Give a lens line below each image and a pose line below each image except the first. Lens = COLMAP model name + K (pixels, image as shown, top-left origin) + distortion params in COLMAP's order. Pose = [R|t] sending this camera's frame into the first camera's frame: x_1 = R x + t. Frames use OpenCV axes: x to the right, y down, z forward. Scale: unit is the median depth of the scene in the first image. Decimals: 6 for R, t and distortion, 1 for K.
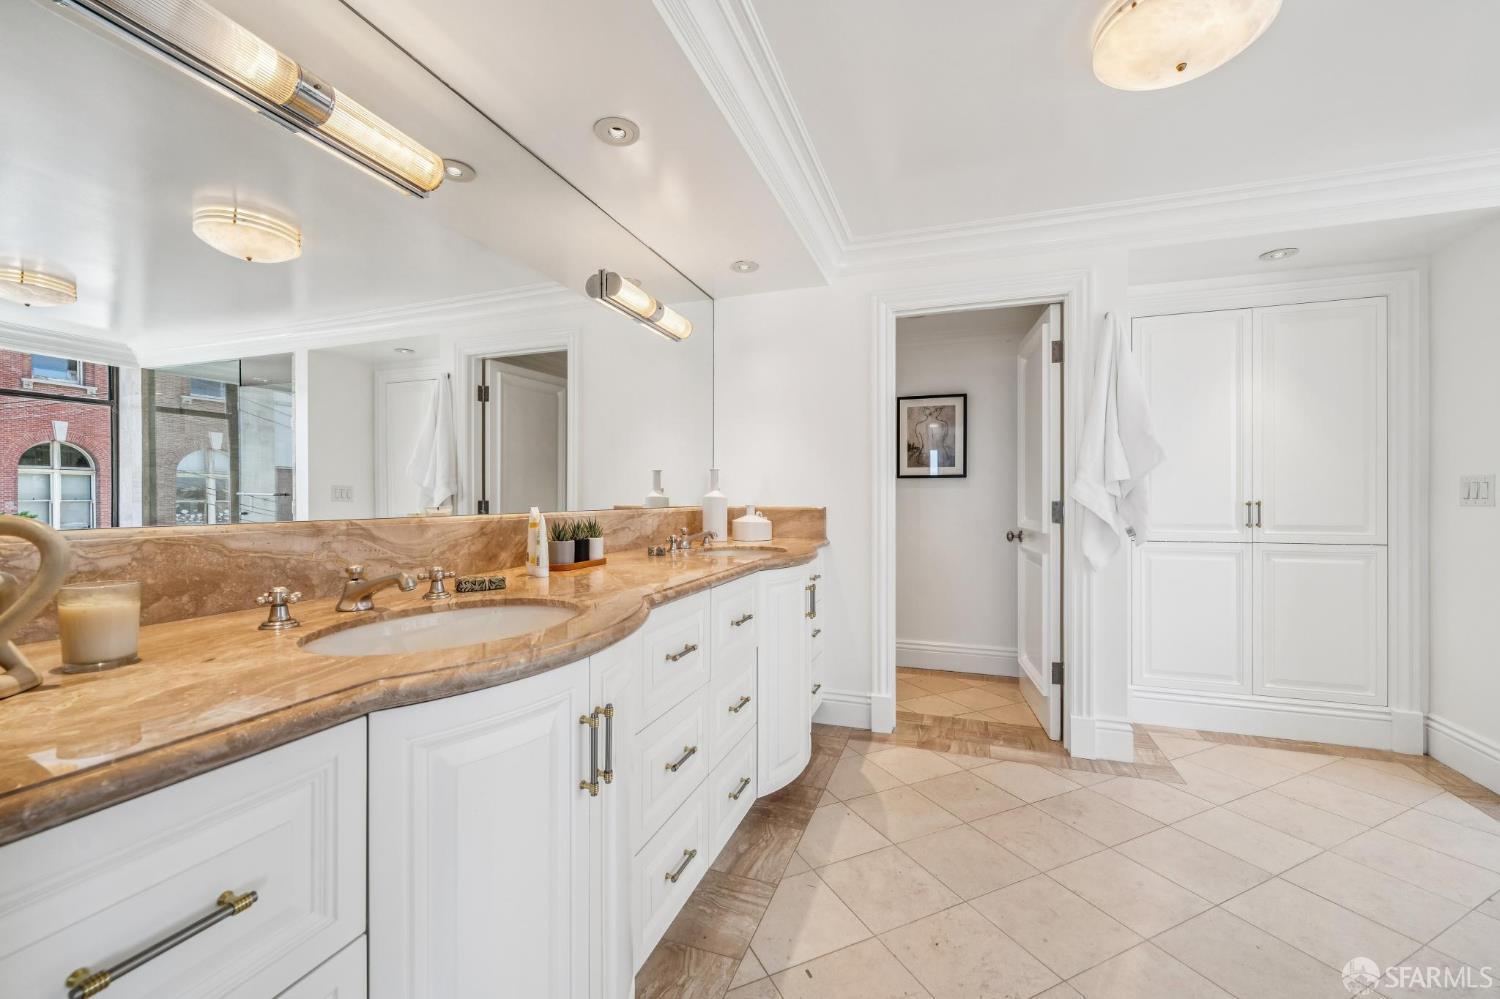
lens RADIAL K [[608.3, 0, 749.4], [0, 608.3, 497.9], [0, 0, 1]] dist [-0.001734, -0.000034]
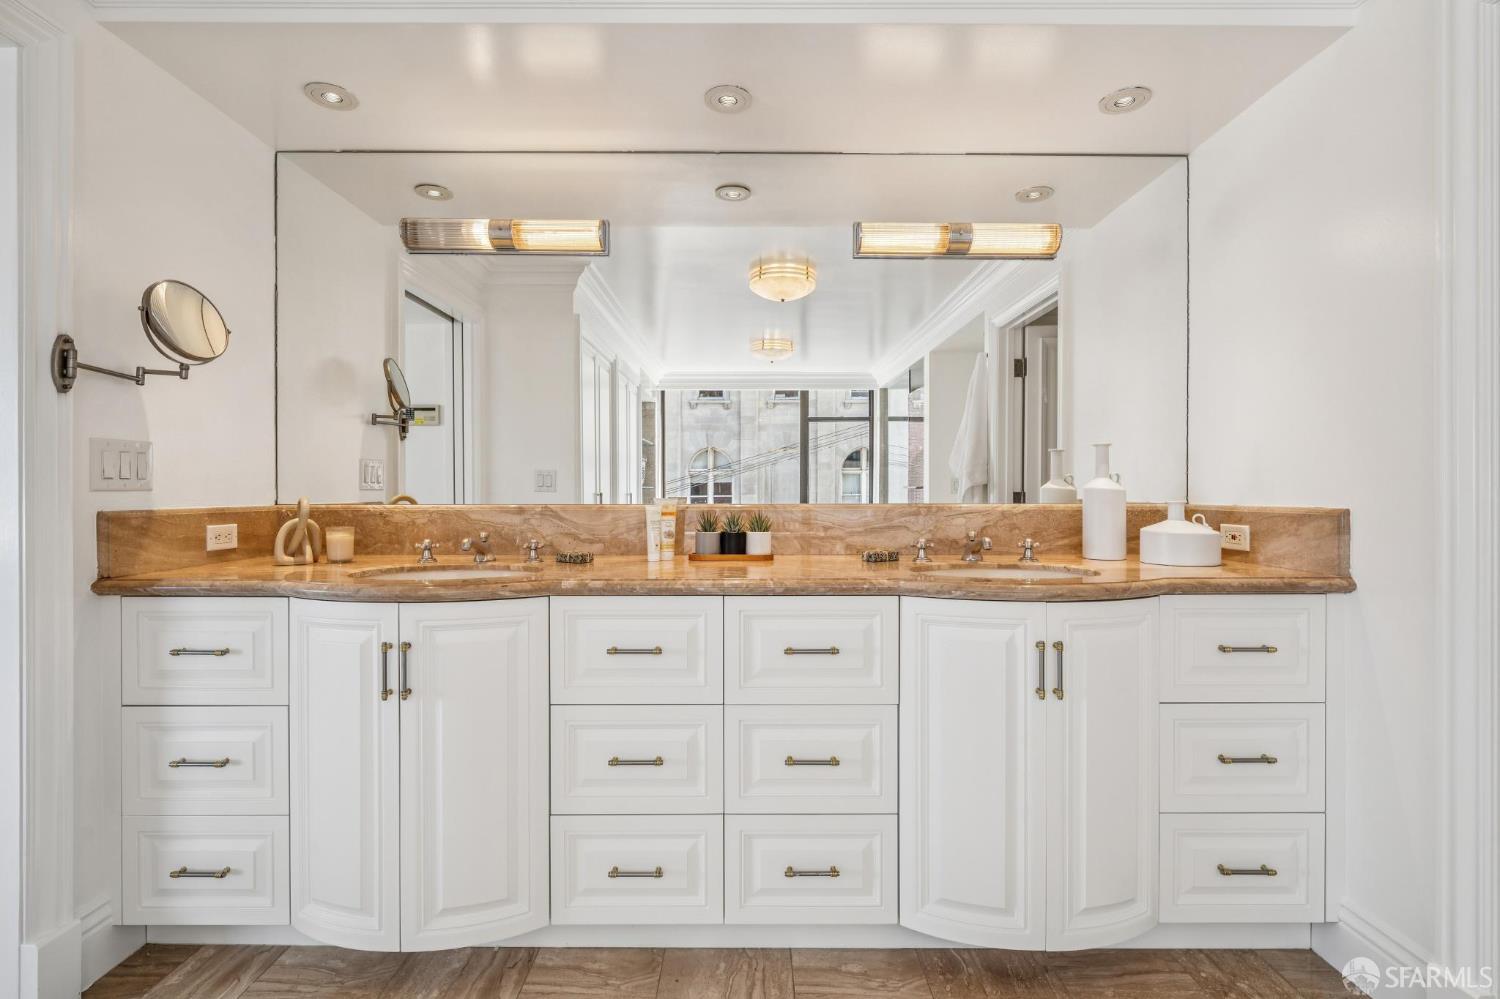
lens RADIAL K [[664.2, 0, 751.8], [0, 664.2, 500.0], [0, 0, 1]] dist [-0.015669, -0.000290]
pose [[0.332389, 0.026468, -0.942771, 0.697726], [0.001874, 0.999586, 0.028724, -0.014111], [0.943141, -0.011314, 0.332202, 0.635761]]
